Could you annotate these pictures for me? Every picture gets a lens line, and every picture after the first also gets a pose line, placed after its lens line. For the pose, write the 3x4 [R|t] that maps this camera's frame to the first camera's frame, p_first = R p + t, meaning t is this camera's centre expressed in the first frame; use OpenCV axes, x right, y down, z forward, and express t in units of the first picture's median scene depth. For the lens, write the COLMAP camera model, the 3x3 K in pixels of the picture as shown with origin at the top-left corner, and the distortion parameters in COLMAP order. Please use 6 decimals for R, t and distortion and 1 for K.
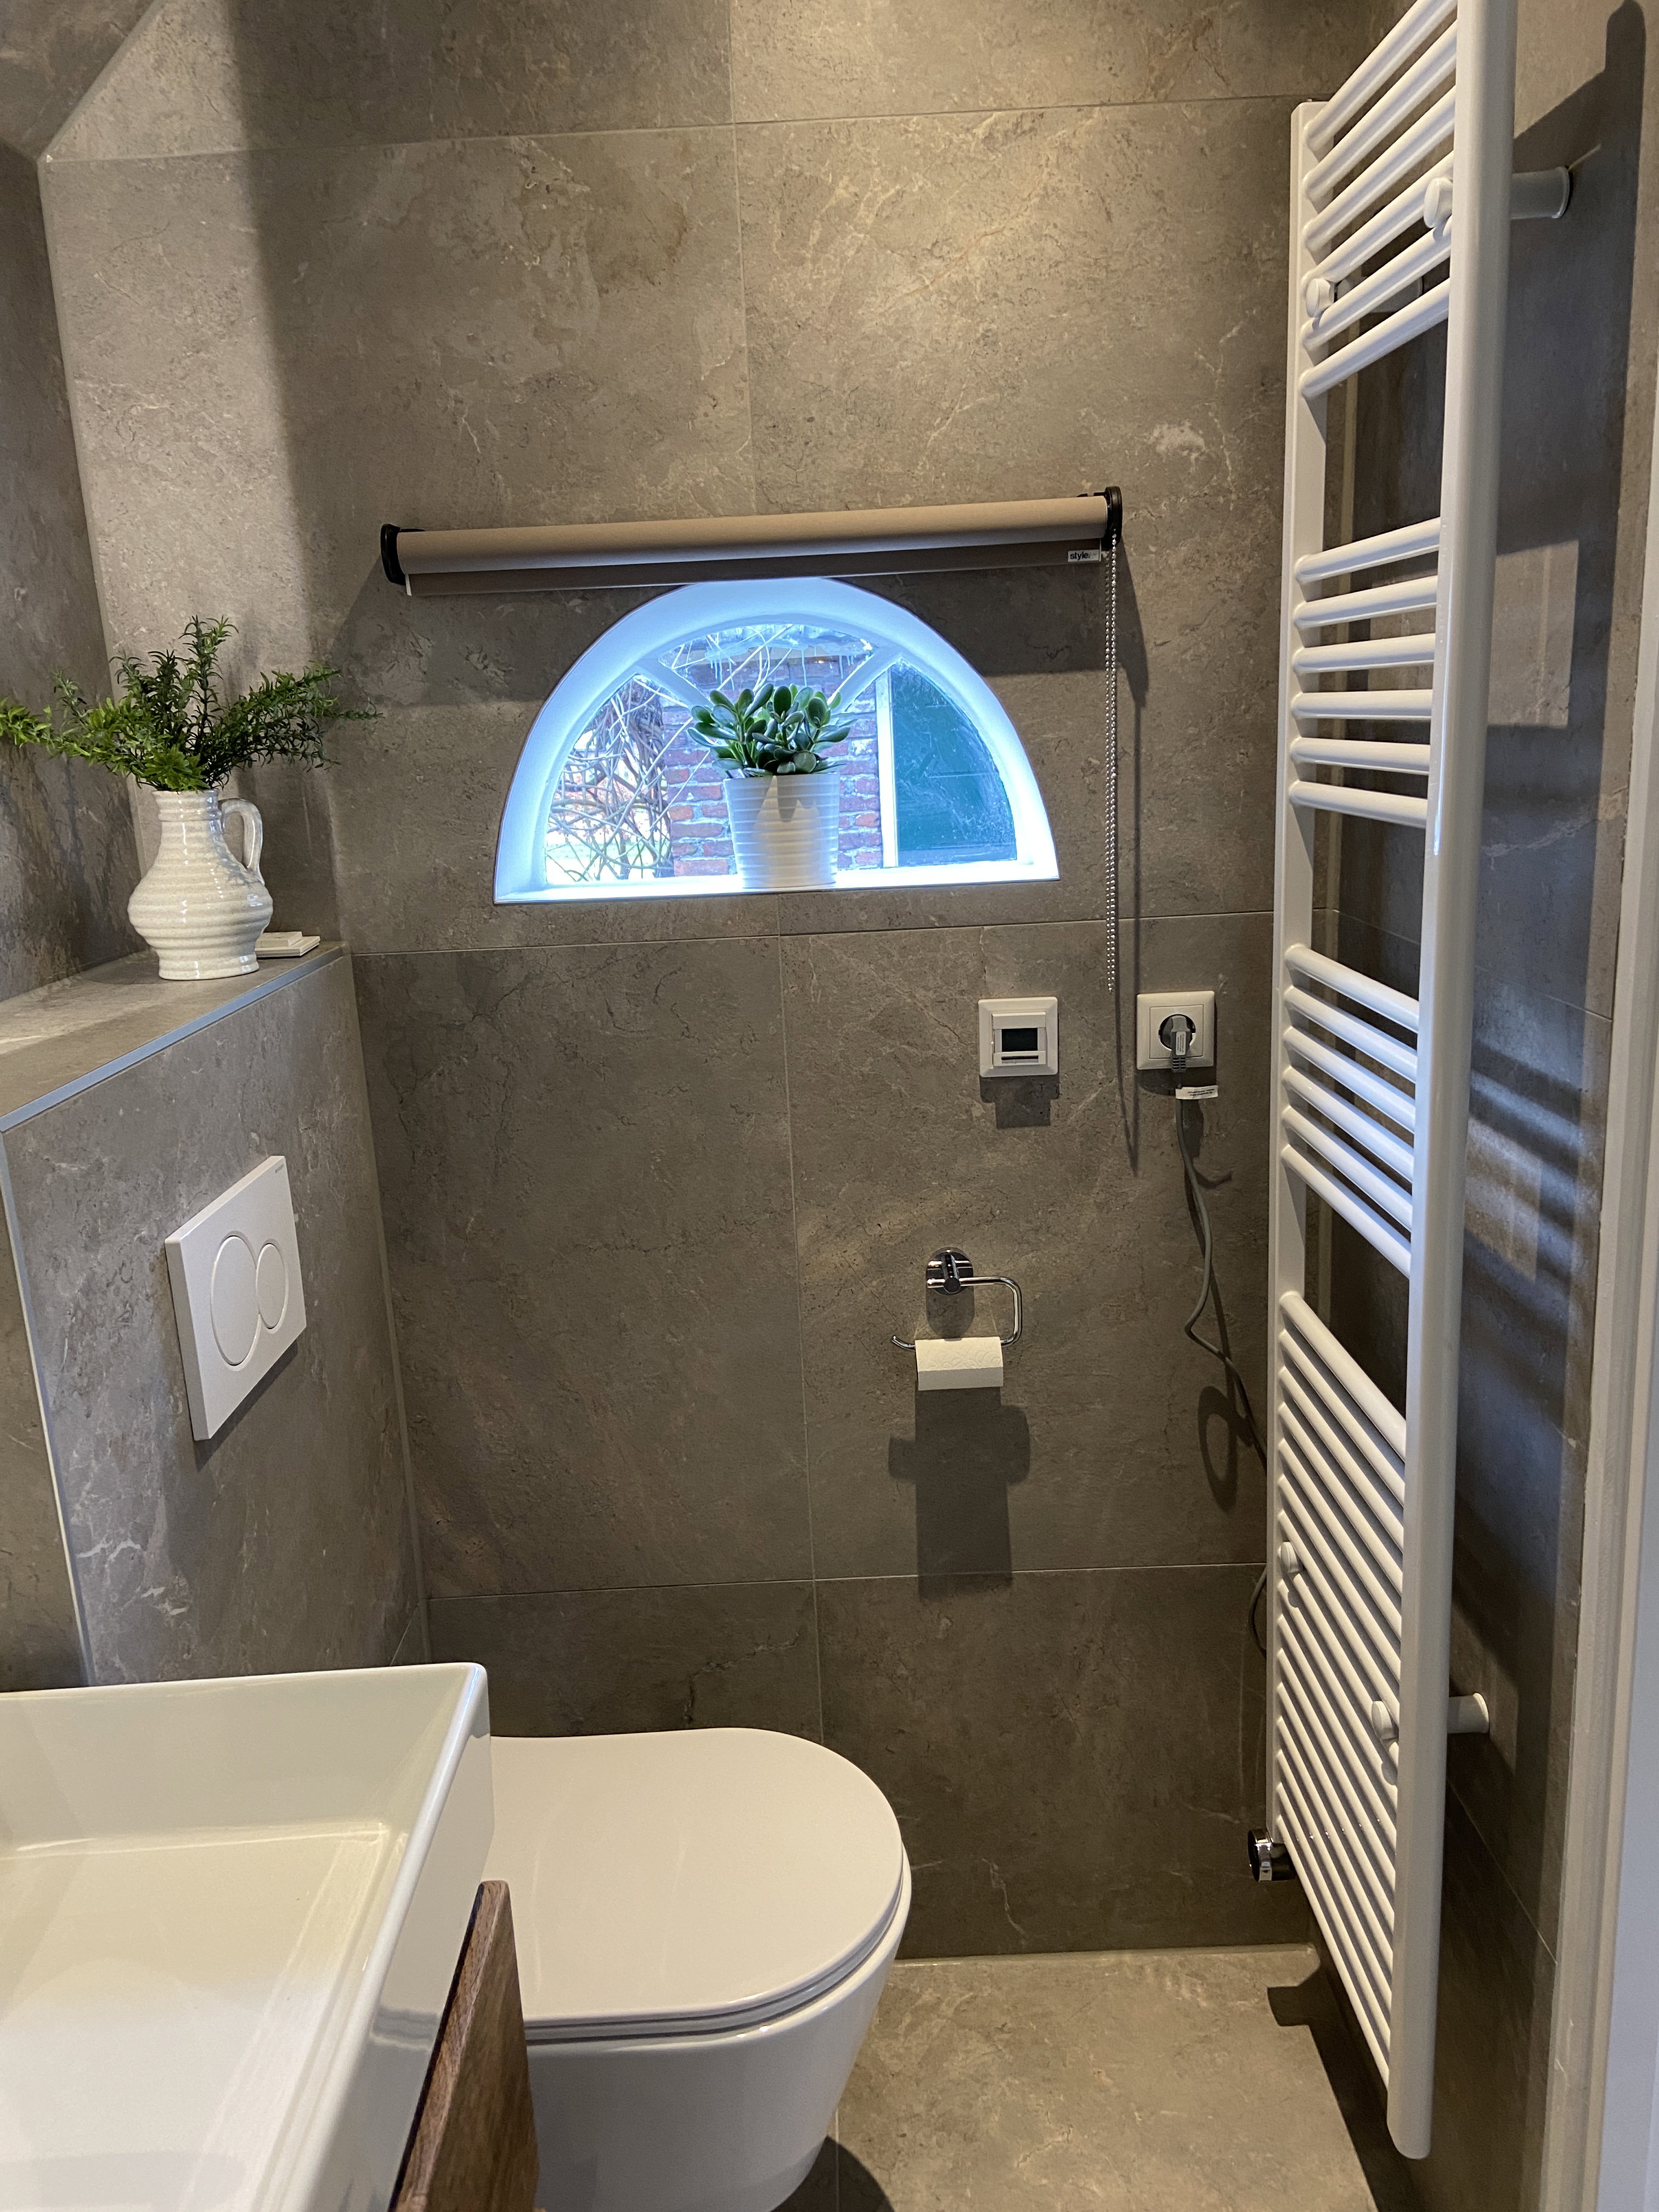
lens RADIAL K [[1685.7, 0, 840.5], [0, 1685.7, 1106.4], [0, 0, 1]] dist [0.128619, -0.167019]
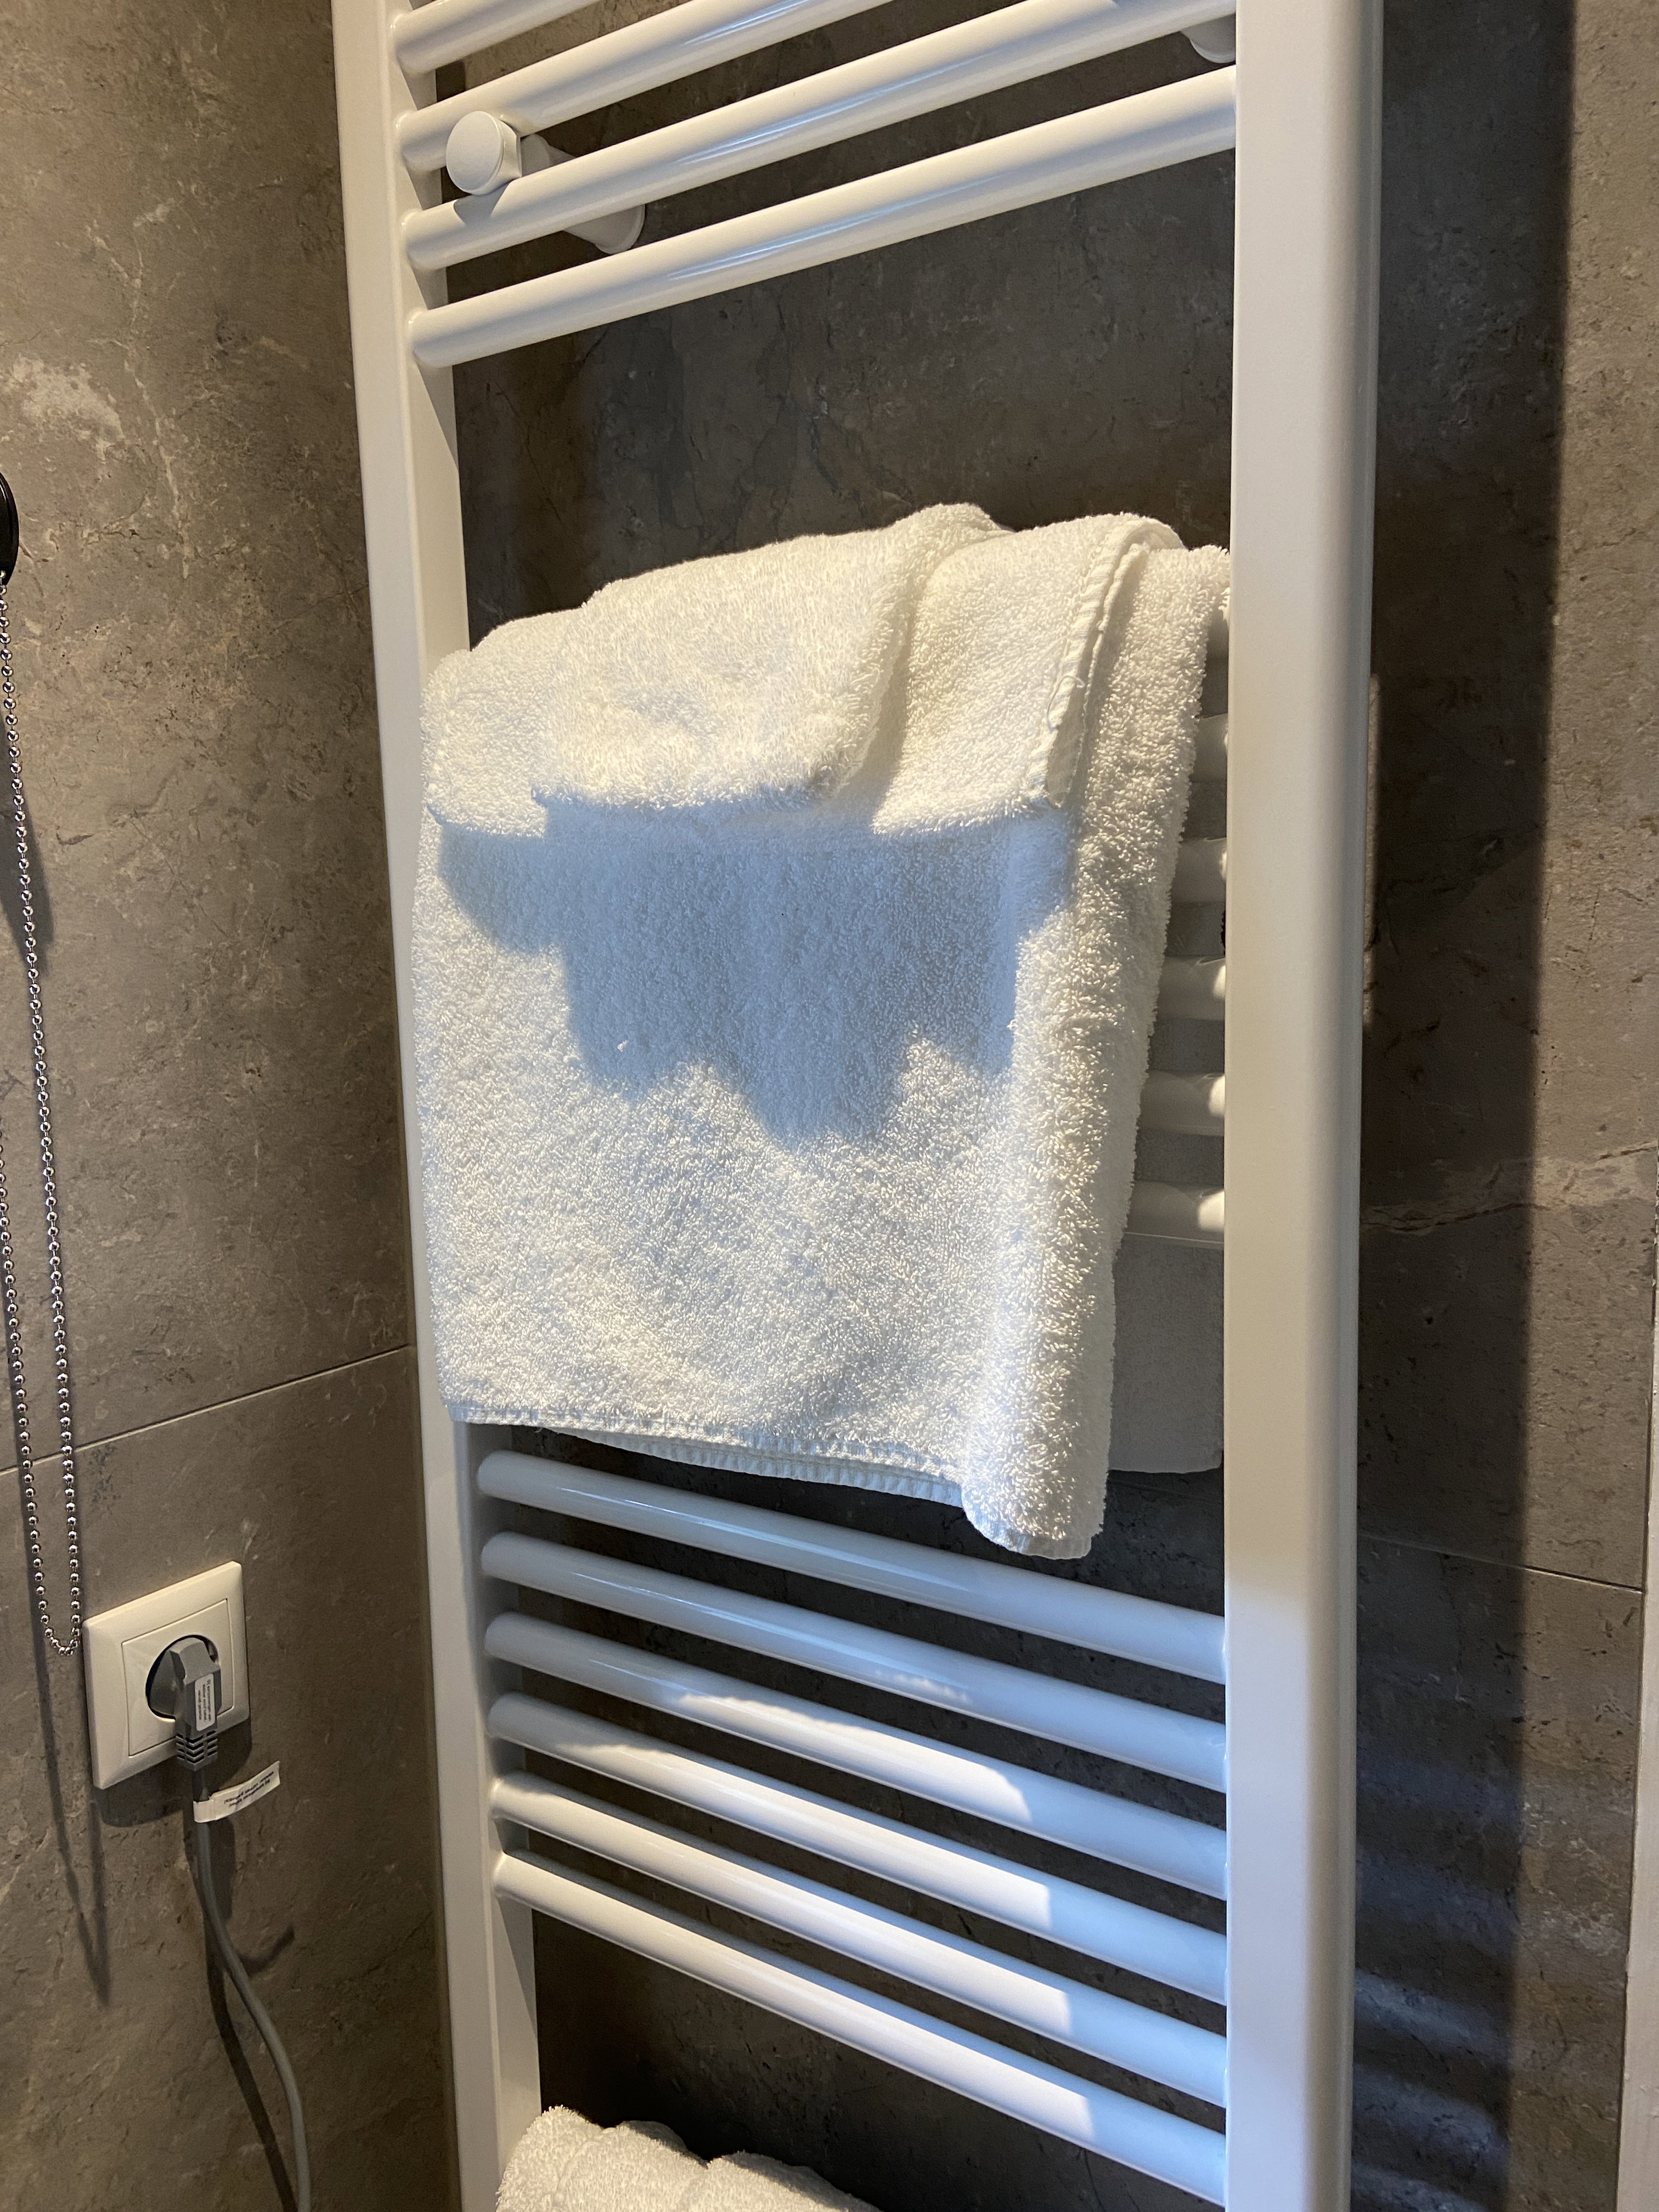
lens RADIAL K [[1685.7, 0, 840.5], [0, 1685.7, 1106.4], [0, 0, 1]] dist [0.128619, -0.167019]
pose [[0.577157, -0.072380, 0.813420, -0.065115], [0.183970, 0.981984, -0.043156, -0.147282], [-0.795641, 0.174553, 0.580074, 0.594822]]
